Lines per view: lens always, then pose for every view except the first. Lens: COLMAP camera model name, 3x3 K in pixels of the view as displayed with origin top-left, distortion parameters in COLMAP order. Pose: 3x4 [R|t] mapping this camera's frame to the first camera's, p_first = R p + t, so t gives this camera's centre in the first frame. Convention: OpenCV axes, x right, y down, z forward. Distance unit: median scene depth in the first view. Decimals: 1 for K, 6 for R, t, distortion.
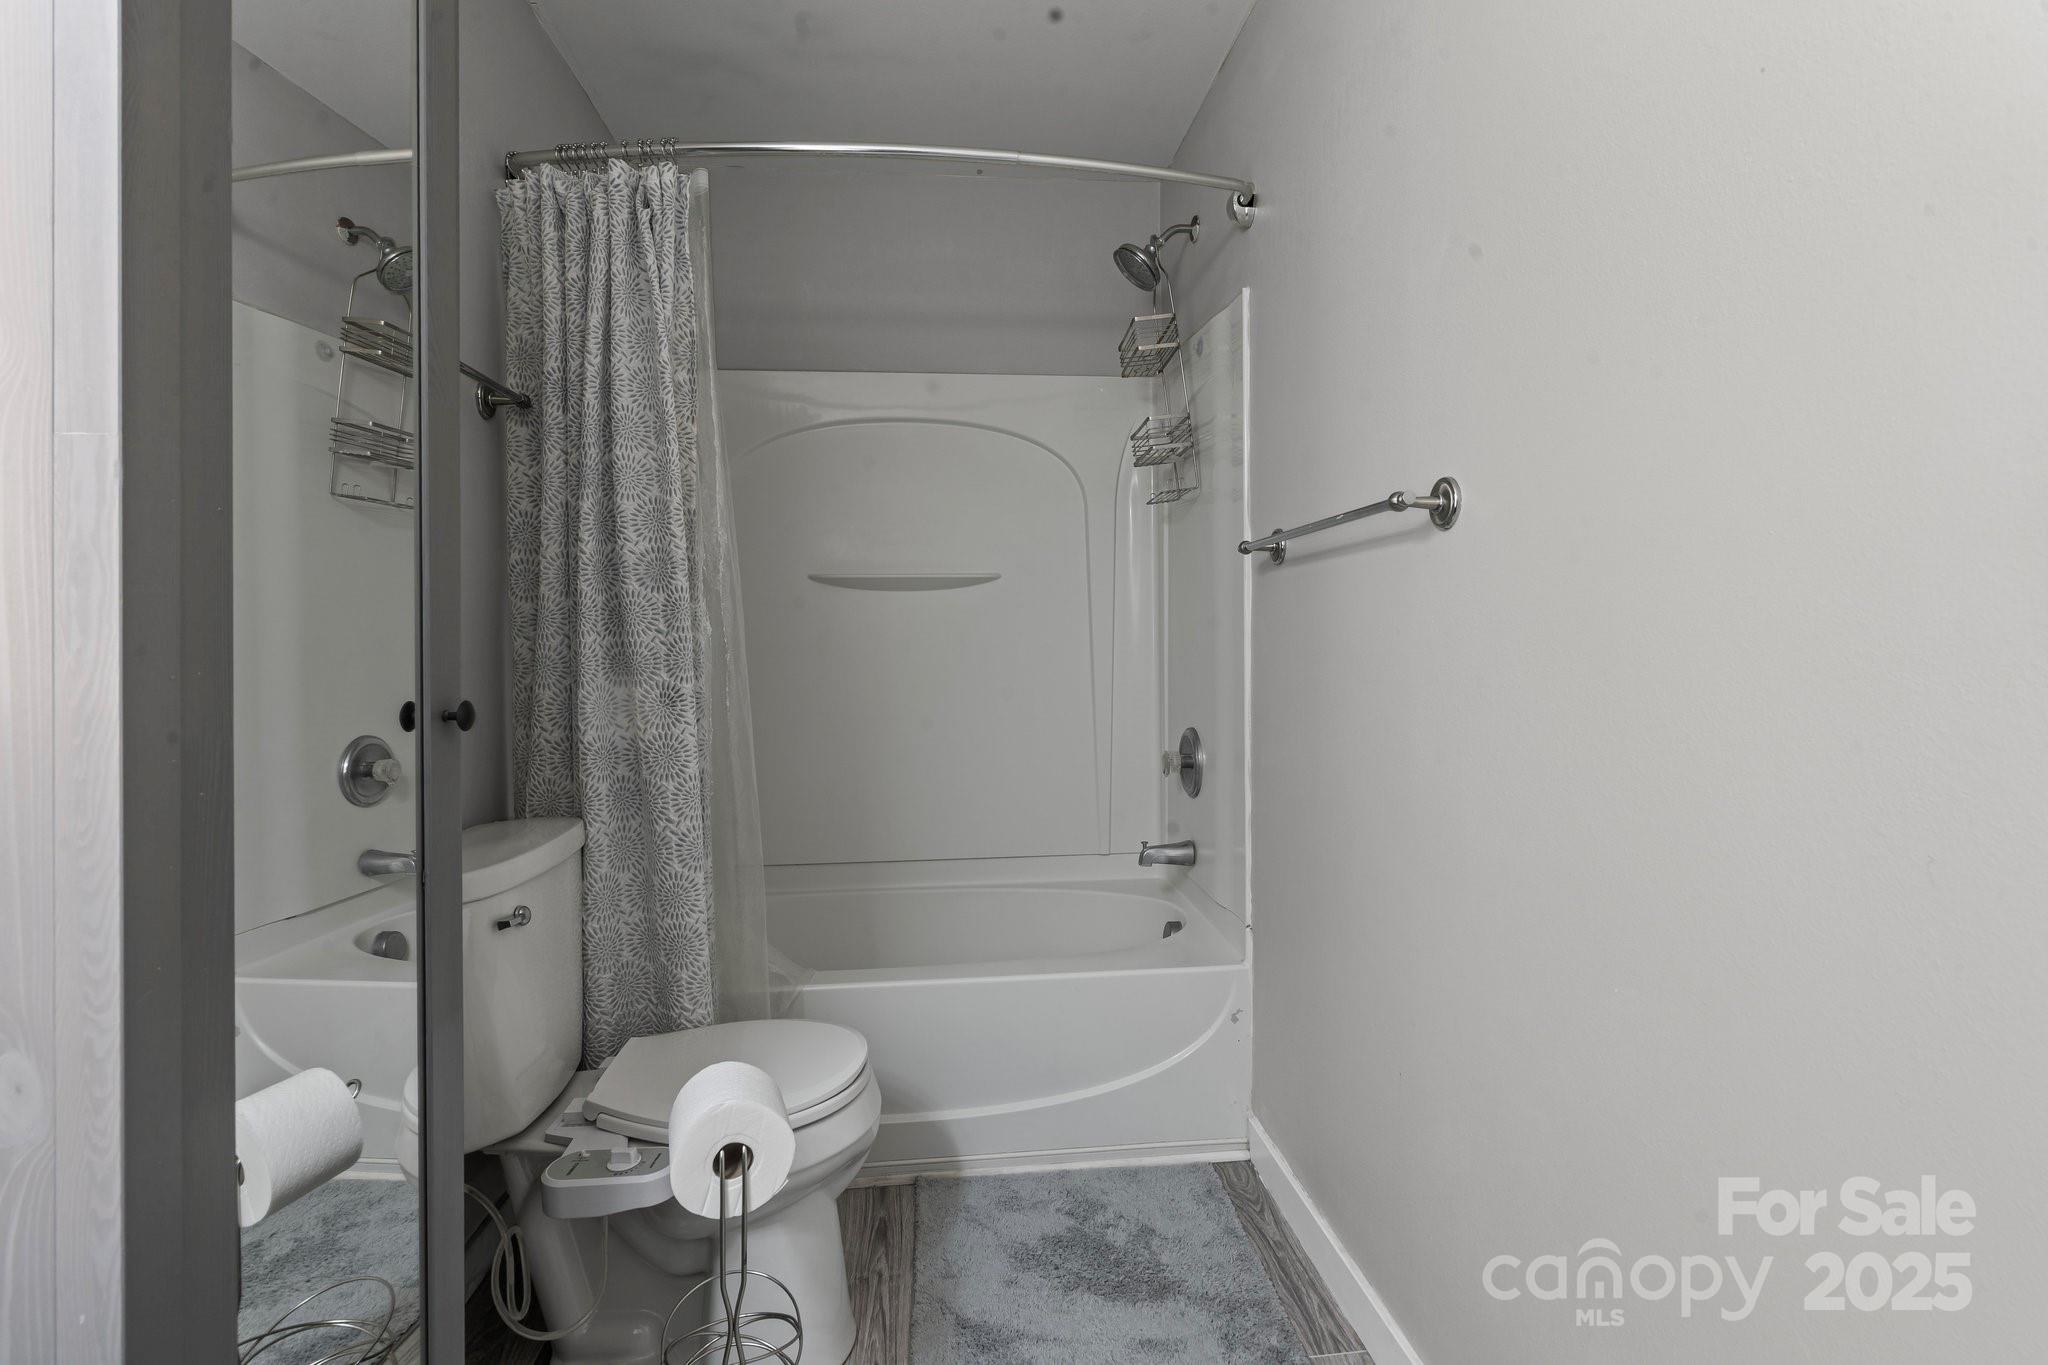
lens RADIAL K [[953.2, 0, 1024.1], [0, 953.2, 635.5], [0, 0, 1]] dist [-0.003014, 0.000139]
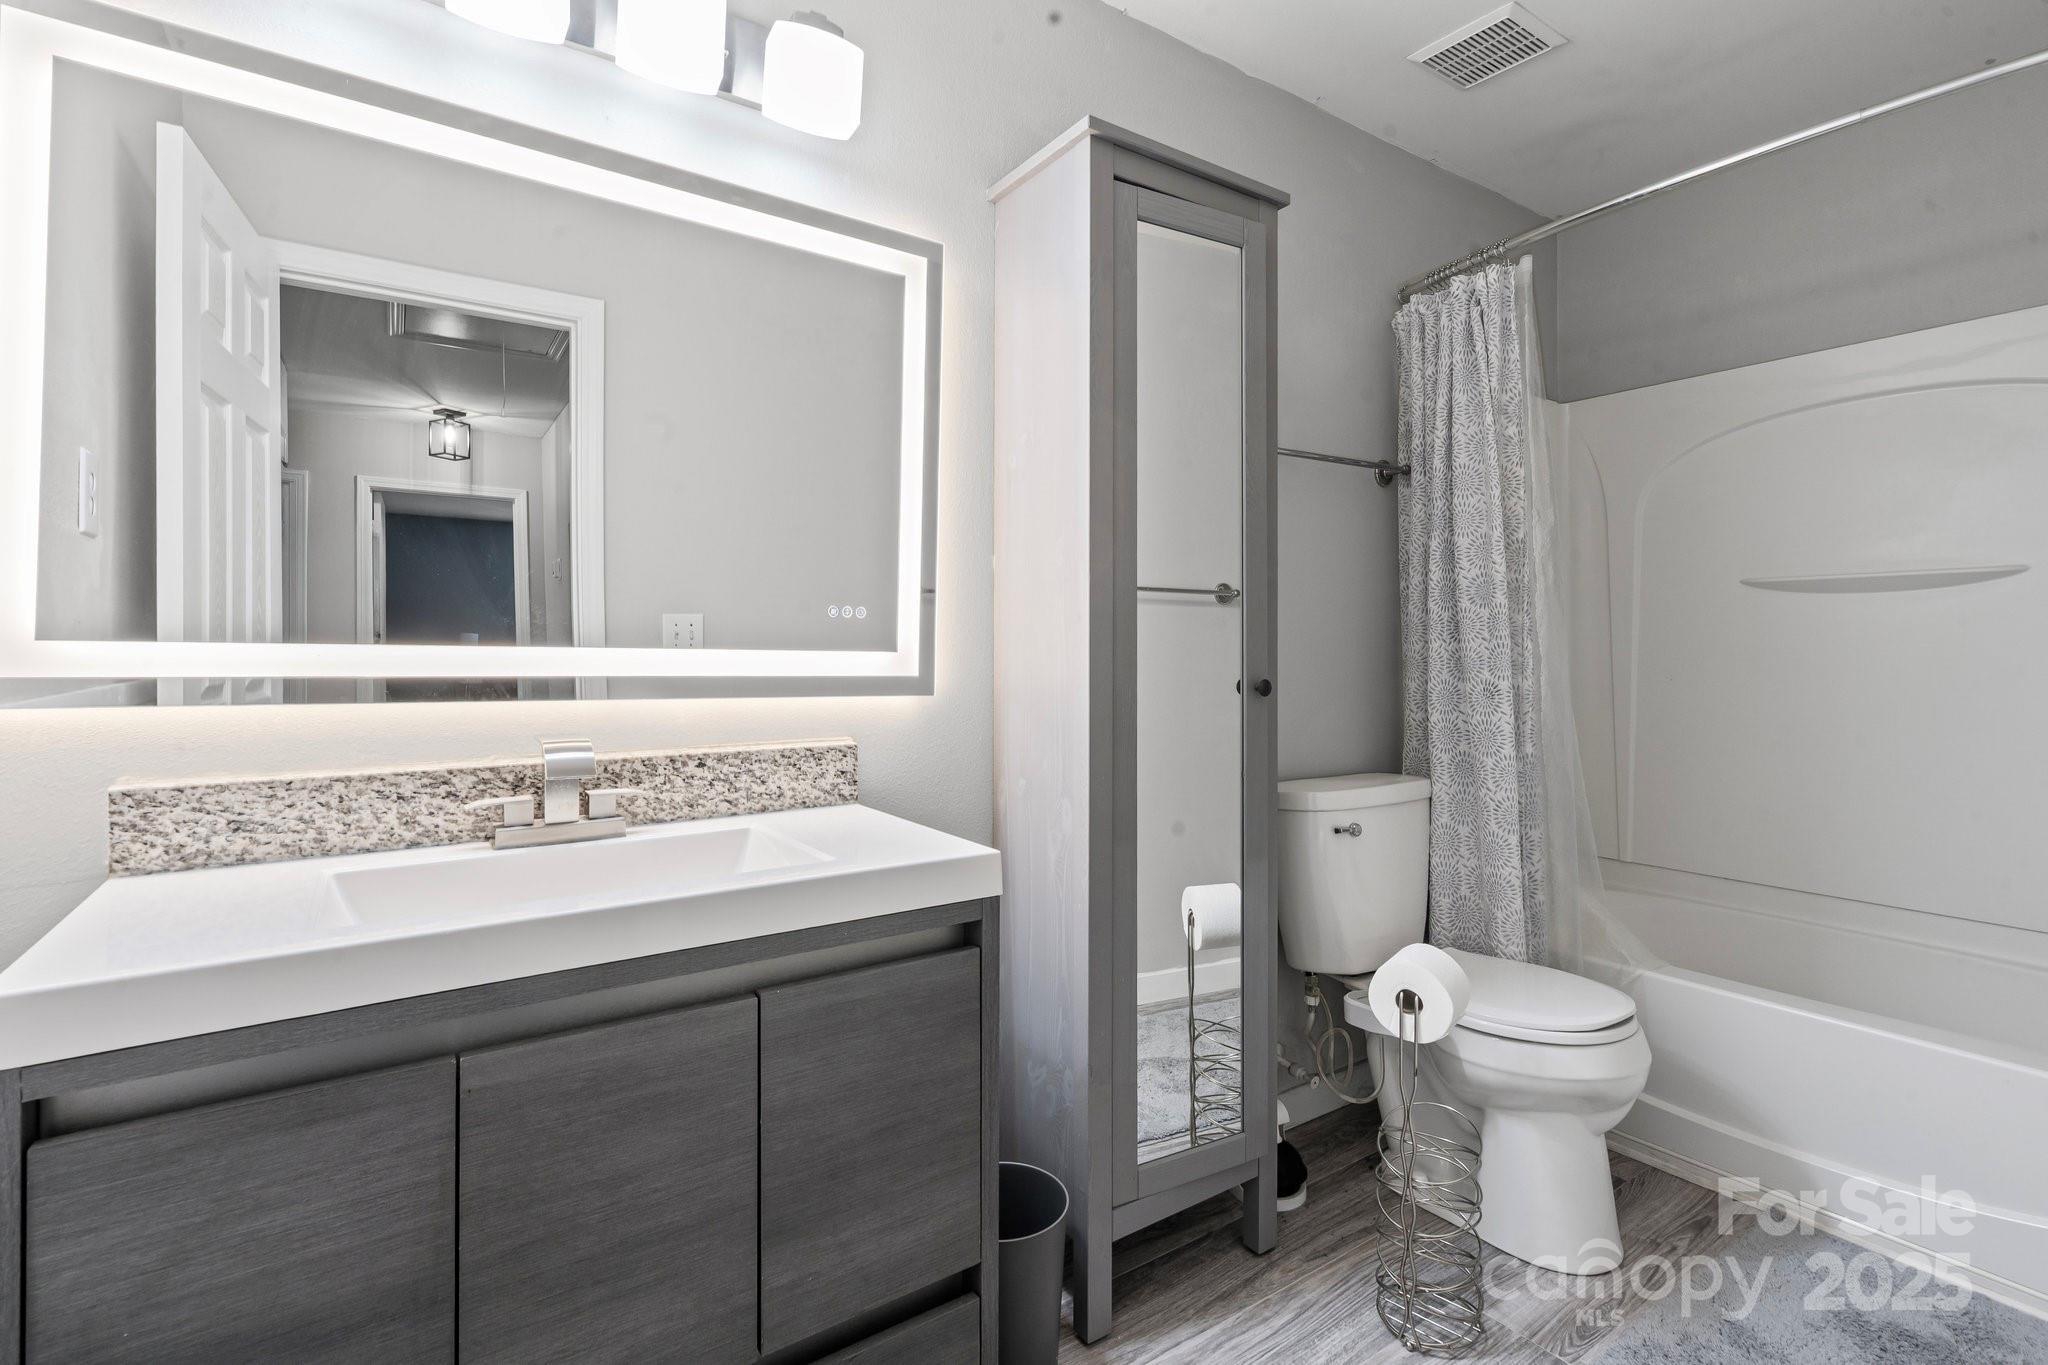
lens RADIAL K [[953.2, 0, 1024.1], [0, 953.2, 635.5], [0, 0, 1]] dist [-0.003014, 0.000139]
pose [[0.476819, -0.000029, -0.879001, 0.433956], [0.000068, 1.000000, 0.000004, -0.009201], [0.879001, -0.000062, 0.476819, -0.138683]]
